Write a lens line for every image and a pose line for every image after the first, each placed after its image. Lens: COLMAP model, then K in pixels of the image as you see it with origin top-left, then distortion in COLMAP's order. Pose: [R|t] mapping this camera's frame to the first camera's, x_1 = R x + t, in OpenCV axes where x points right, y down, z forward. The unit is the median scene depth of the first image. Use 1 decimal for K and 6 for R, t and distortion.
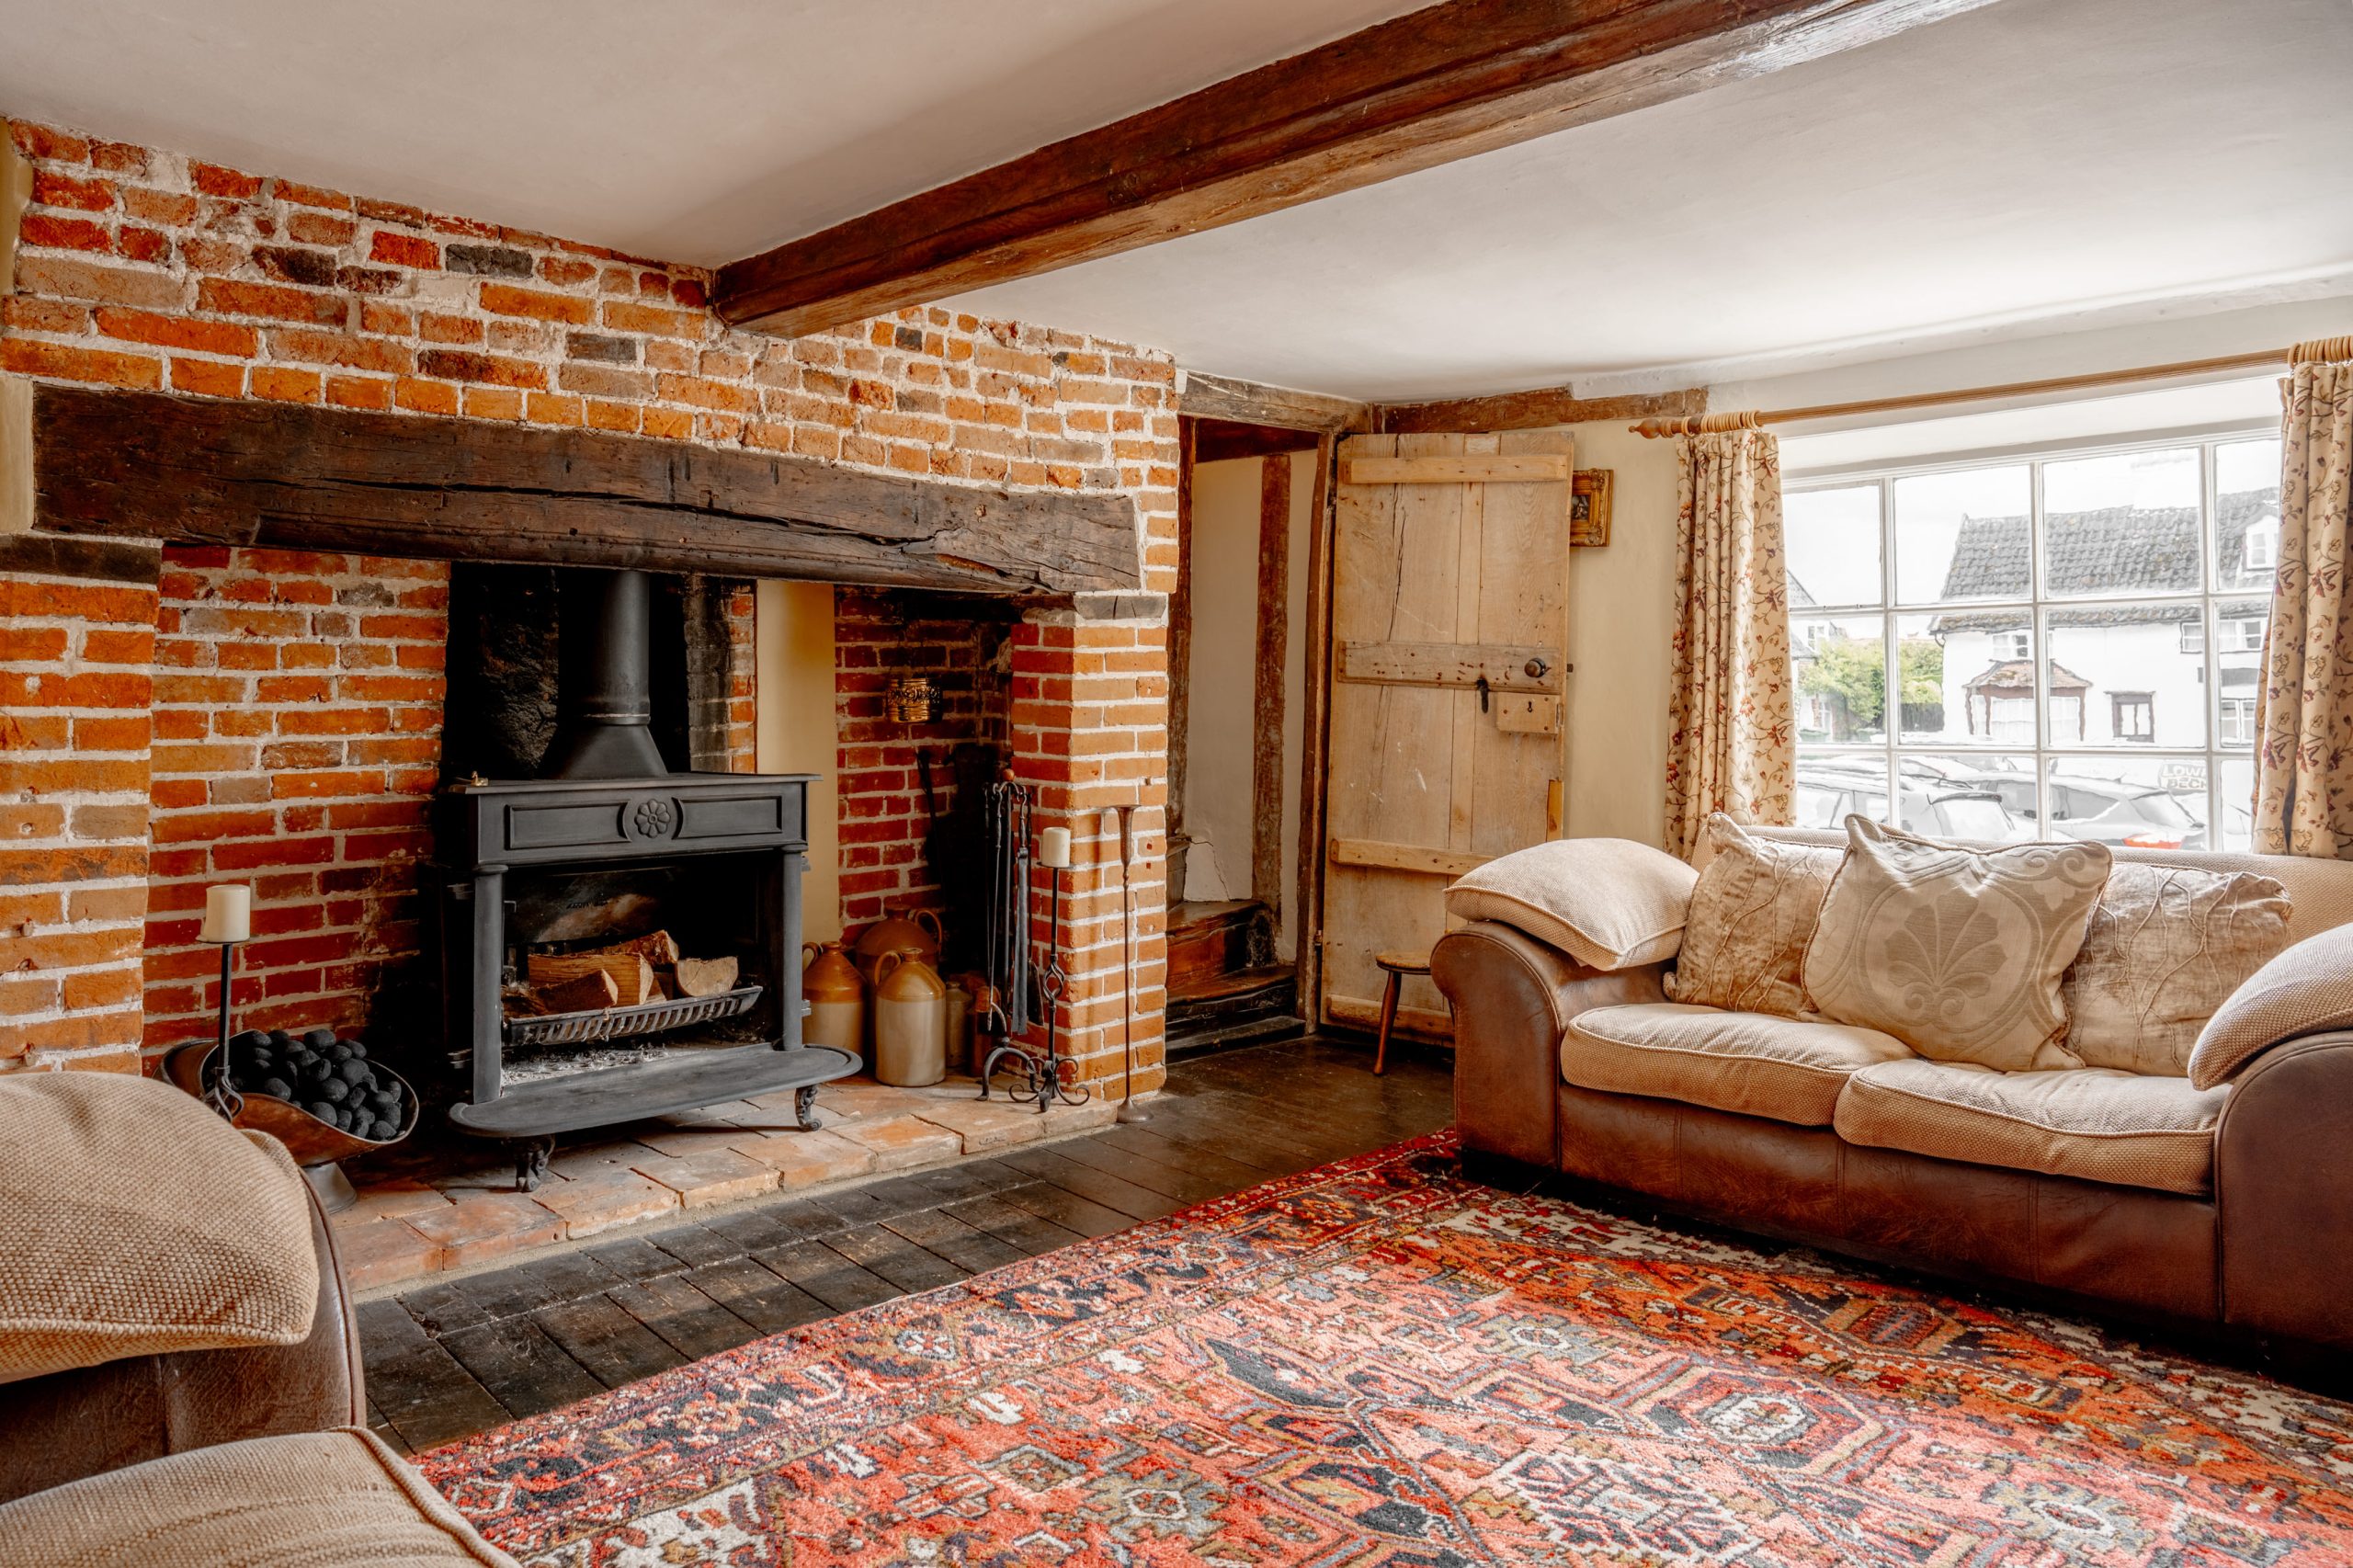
lens RADIAL K [[1584.1, 0, 1111.4], [0, 1584.1, 653.1], [0, 0, 1]] dist [-0.034926, 0.036660]
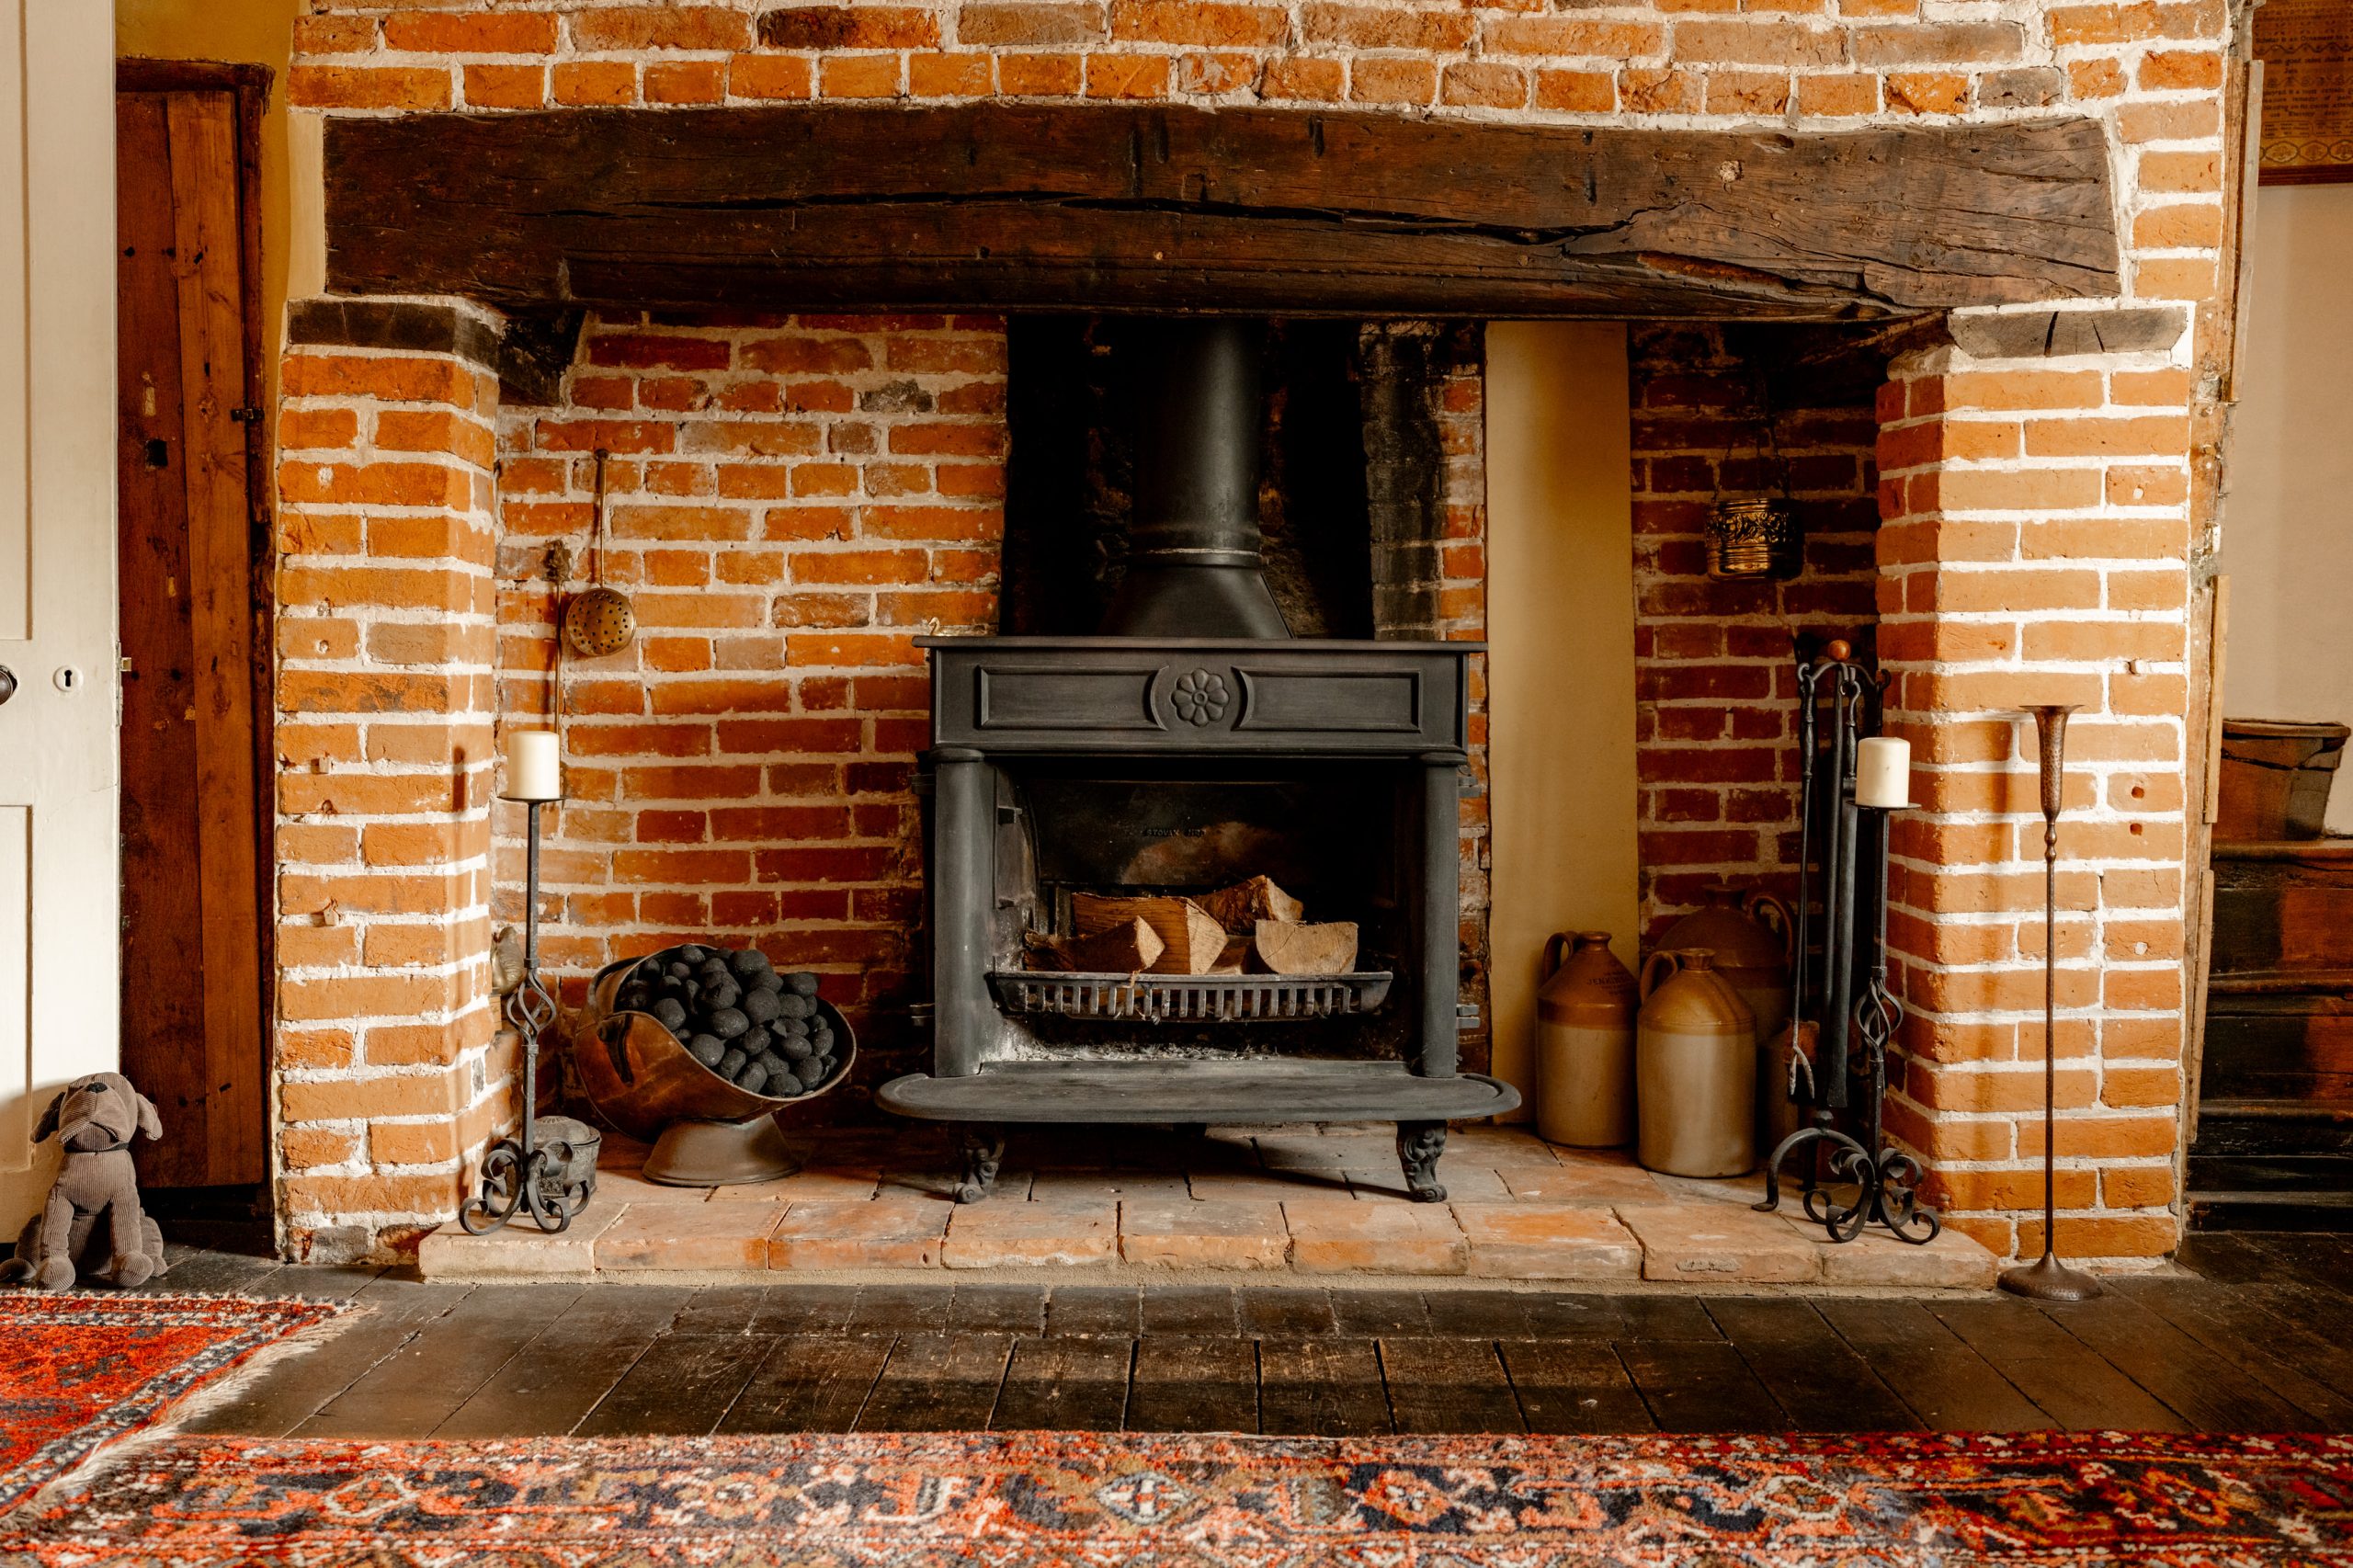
lens RADIAL K [[2225.6, 0, 1176.5], [0, 2225.6, 784.0], [0, 0, 1]] dist [-0.044995, 0.126732]
pose [[0.749791, 0.022800, -0.661282, 0.307662], [0.012580, 0.998734, 0.048700, 0.090933], [0.661555, -0.044834, 0.748555, 0.276102]]
